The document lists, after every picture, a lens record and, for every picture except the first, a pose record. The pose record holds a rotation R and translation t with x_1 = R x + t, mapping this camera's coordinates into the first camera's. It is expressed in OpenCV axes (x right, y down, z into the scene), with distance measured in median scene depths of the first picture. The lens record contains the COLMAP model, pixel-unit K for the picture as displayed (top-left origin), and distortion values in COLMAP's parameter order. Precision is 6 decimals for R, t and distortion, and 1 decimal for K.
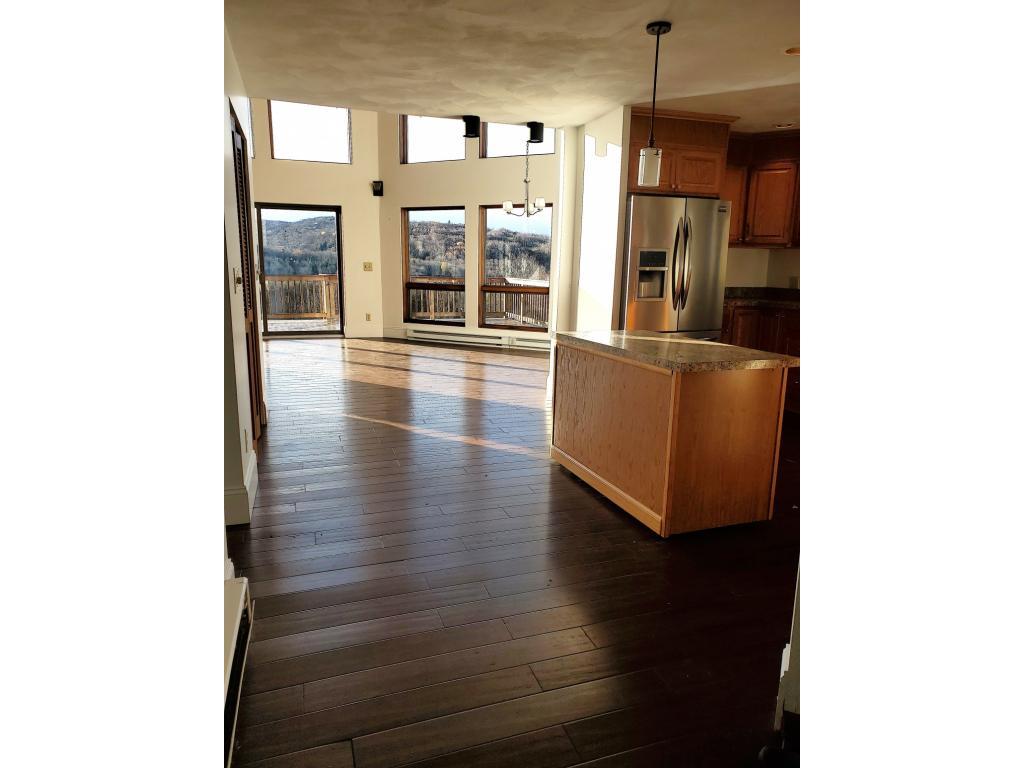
lens RADIAL K [[590.5, 0, 513.1], [0, 590.5, 391.4], [0, 0, 1]] dist [-0.004220, -0.000840]
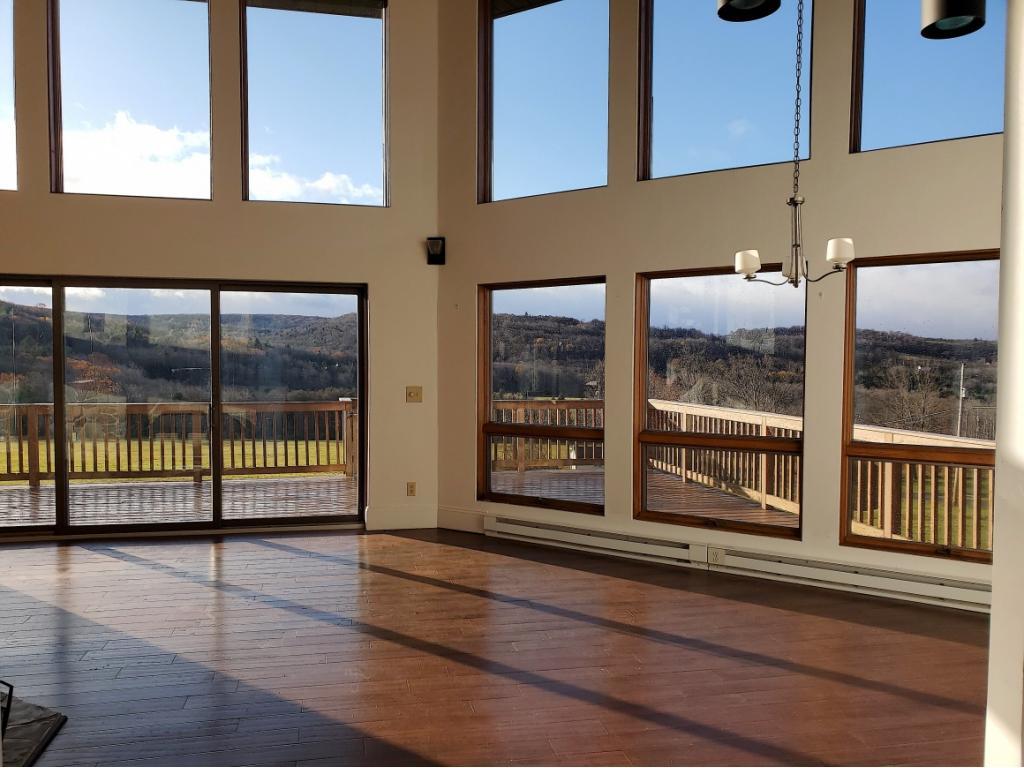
lens RADIAL K [[786.1, 0, 512.5], [0, 786.1, 386.7], [0, 0, 1]] dist [0.049909, -0.029502]
pose [[0.992694, -0.014141, -0.119829, -0.076935], [-0.008264, 0.982807, -0.184449, -0.092899], [0.120377, 0.184092, 0.975510, 0.337447]]
